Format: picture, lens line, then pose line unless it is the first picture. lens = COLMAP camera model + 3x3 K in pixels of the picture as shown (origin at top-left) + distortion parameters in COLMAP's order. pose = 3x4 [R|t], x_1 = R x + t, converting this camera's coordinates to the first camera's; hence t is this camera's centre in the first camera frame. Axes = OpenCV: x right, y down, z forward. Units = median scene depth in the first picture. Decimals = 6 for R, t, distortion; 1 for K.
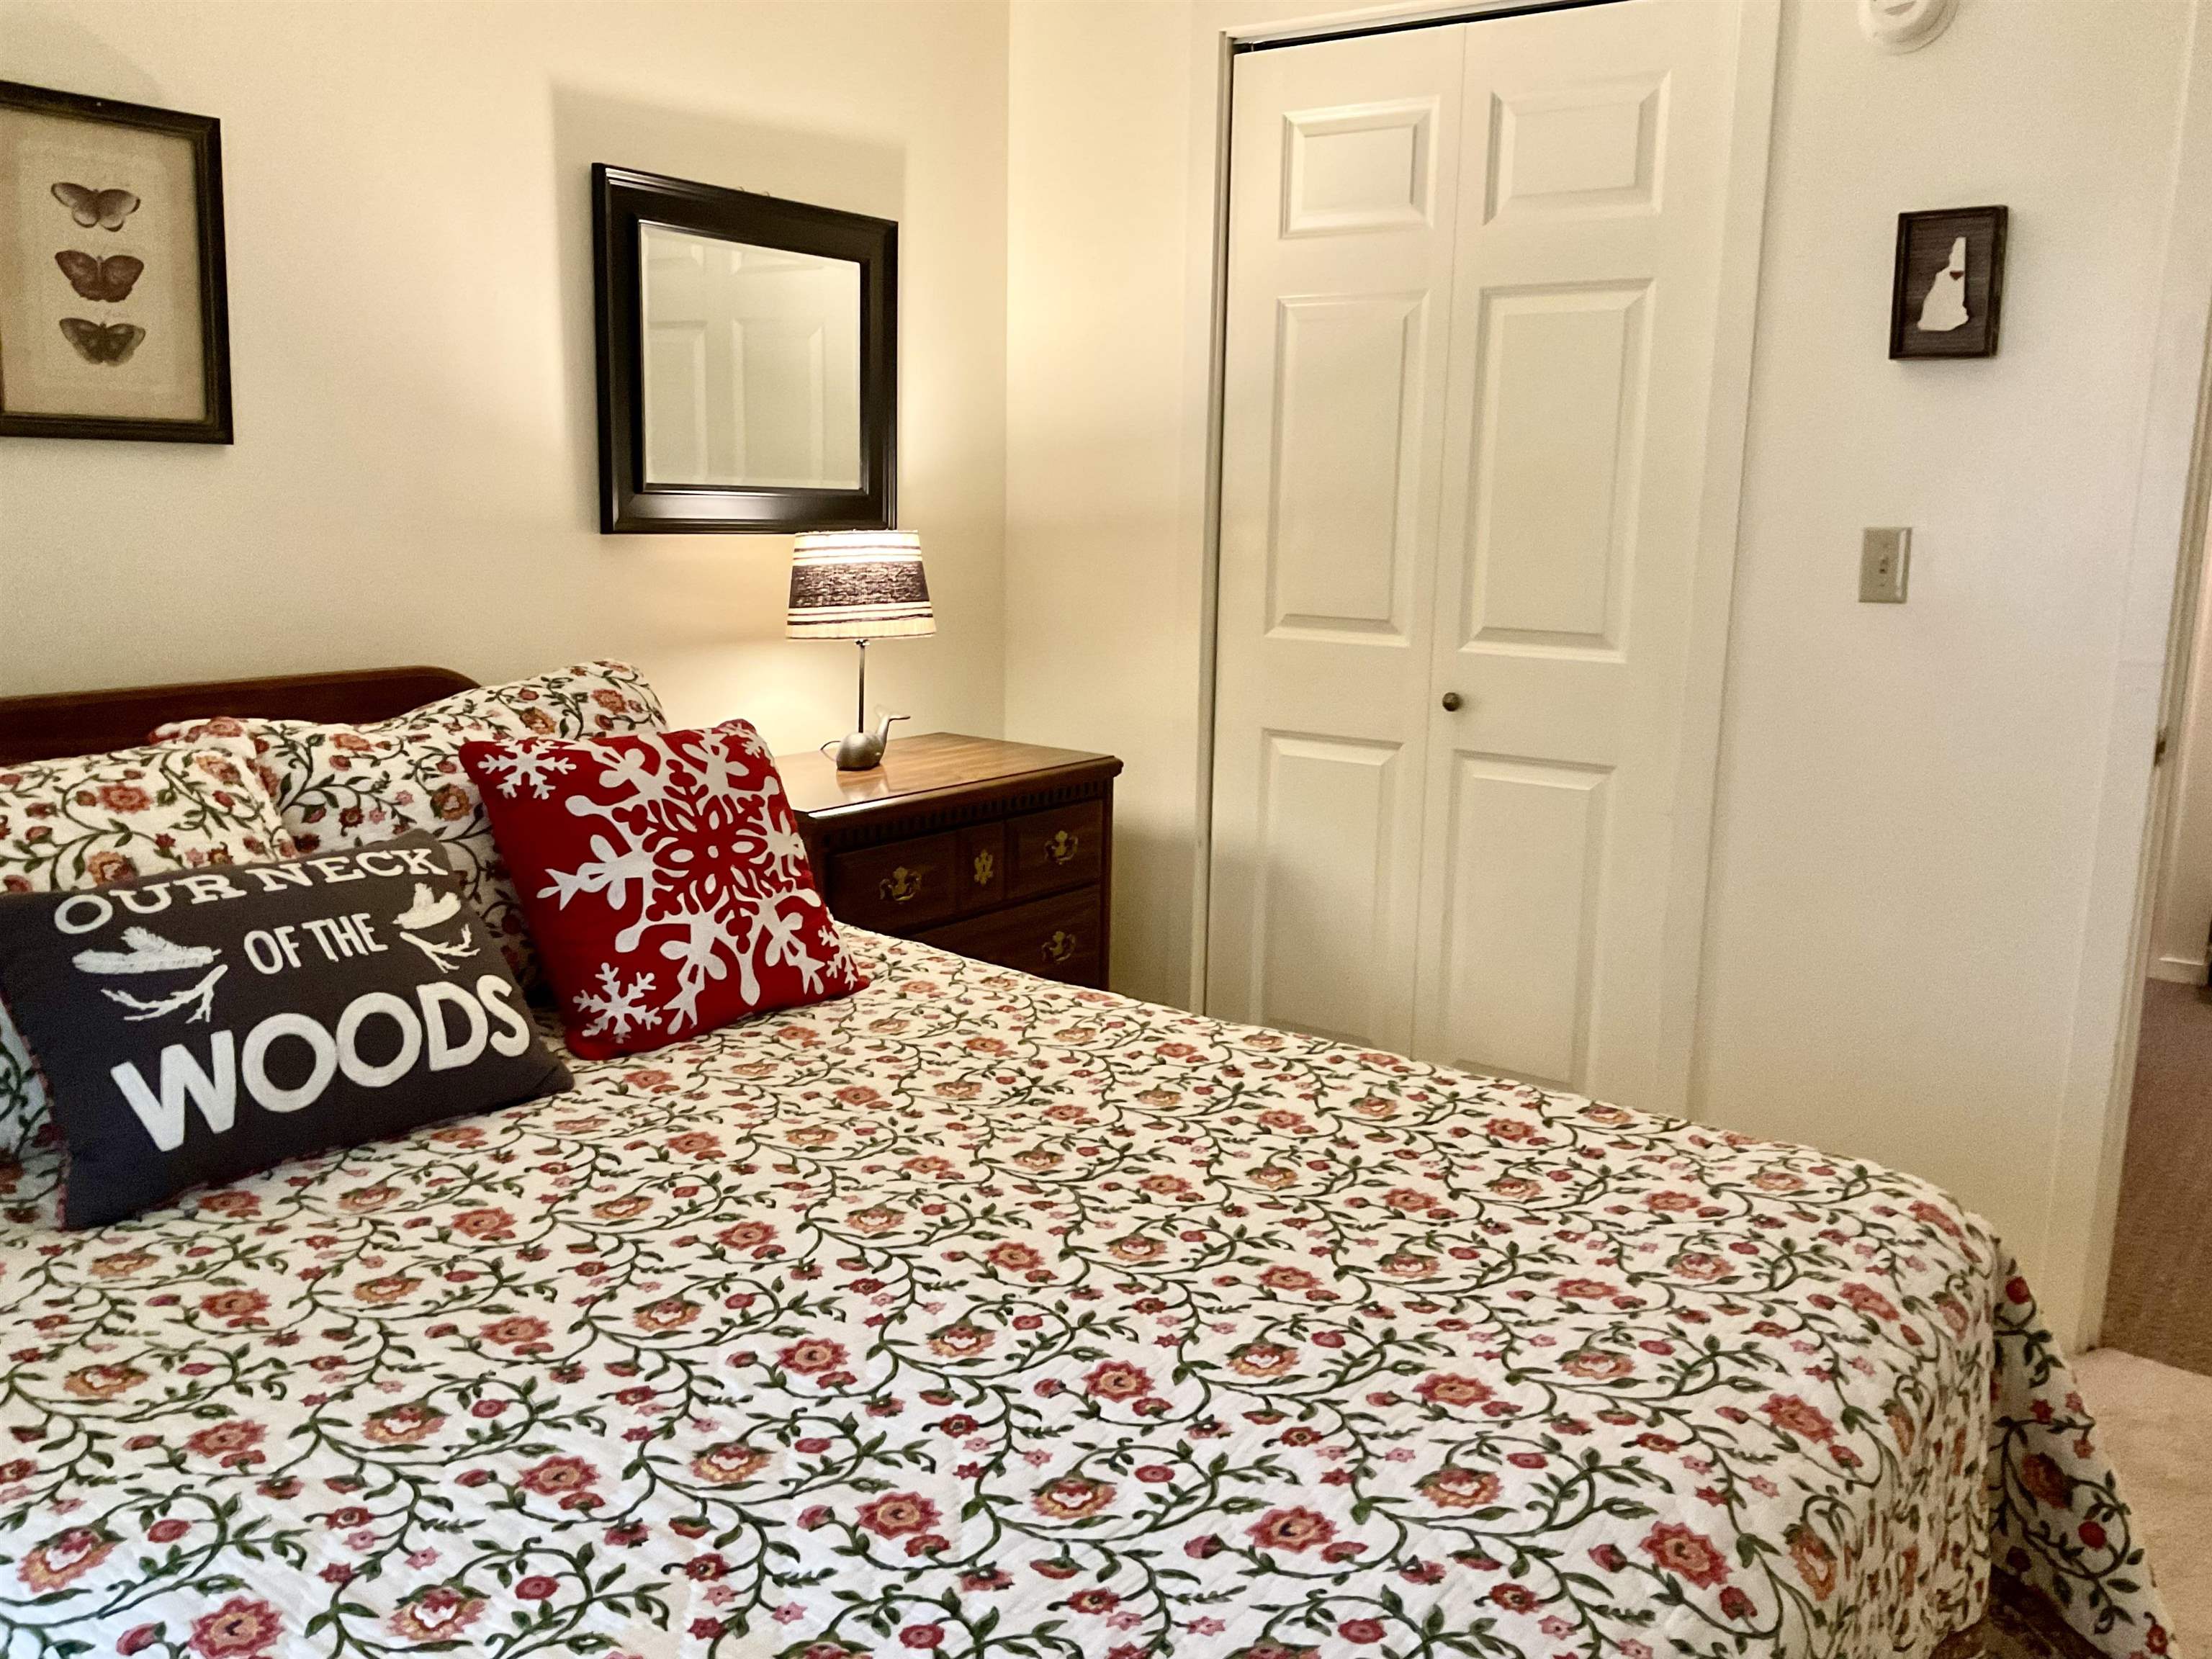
lens RADIAL K [[1872.8, 0, 1106.0], [0, 1872.8, 829.5], [0, 0, 1]] dist [0.103499, -0.190019]
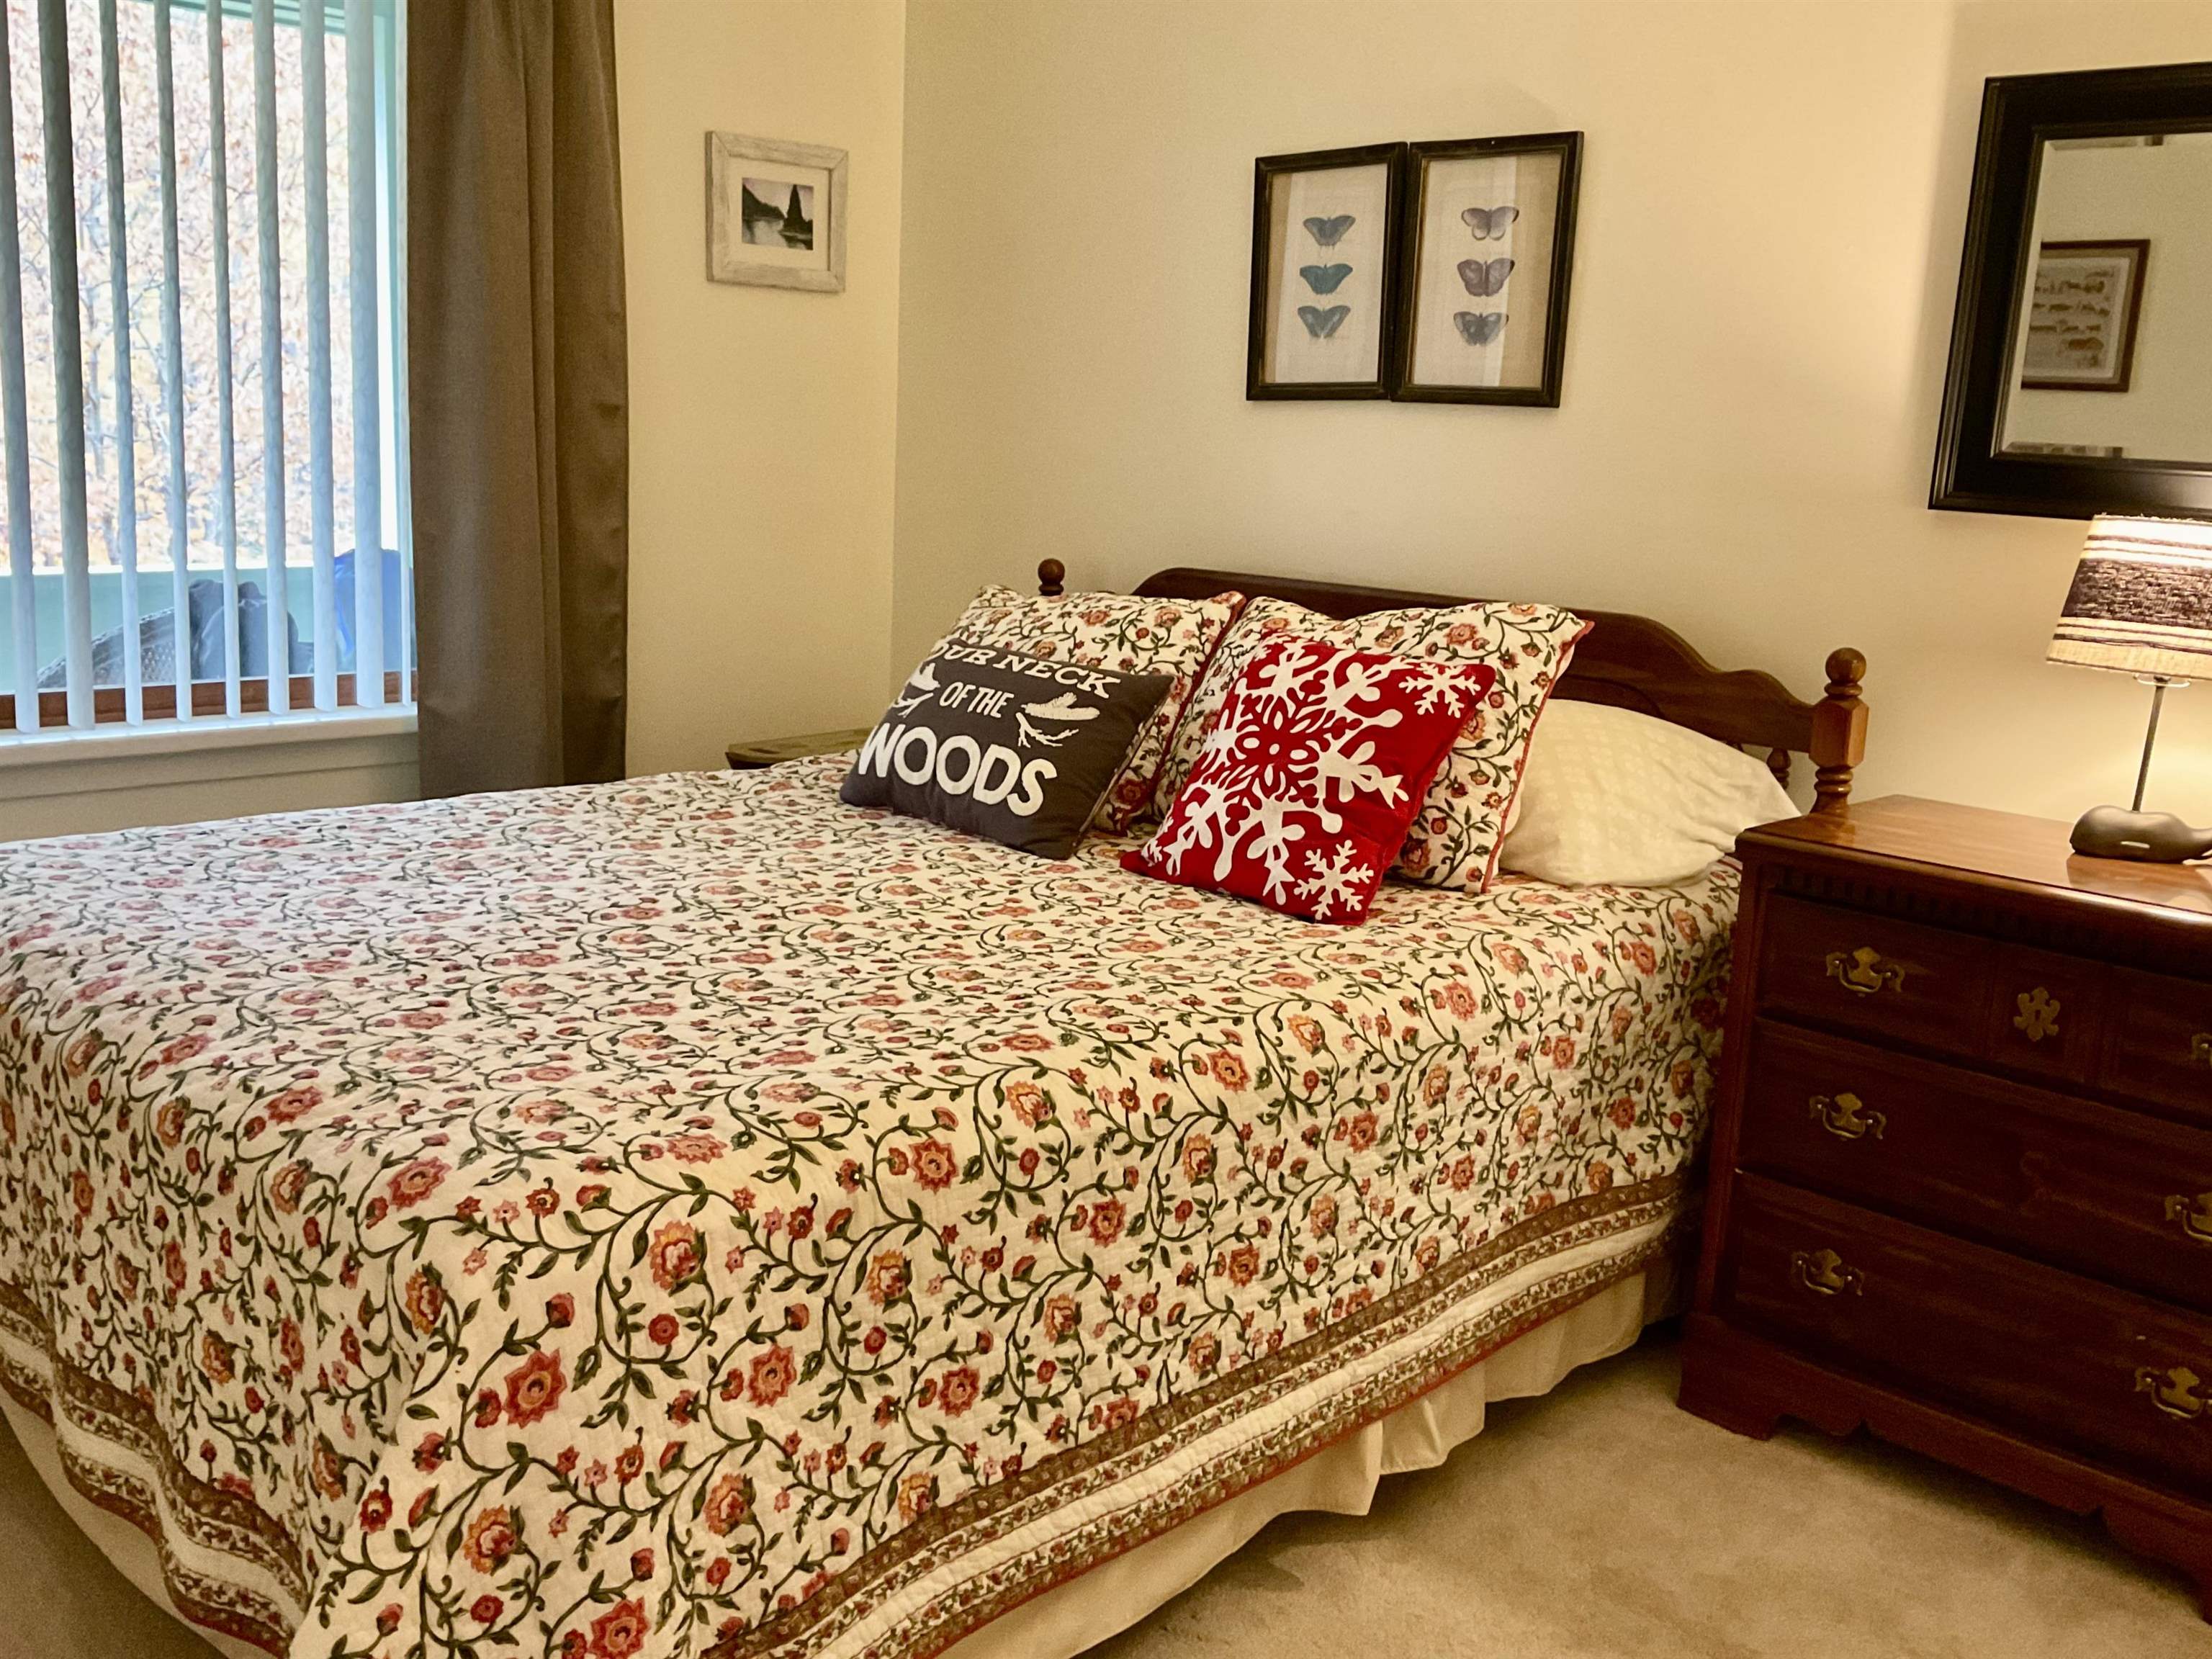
lens RADIAL K [[1998.3, 0, 1106.0], [0, 1998.3, 829.5], [0, 0, 1]] dist [0.101747, -0.182625]
pose [[-0.156012, 0.167884, -0.973383, 0.939613], [-0.229905, 0.952213, 0.201081, -0.153466], [0.960627, 0.255157, -0.109959, 1.023453]]
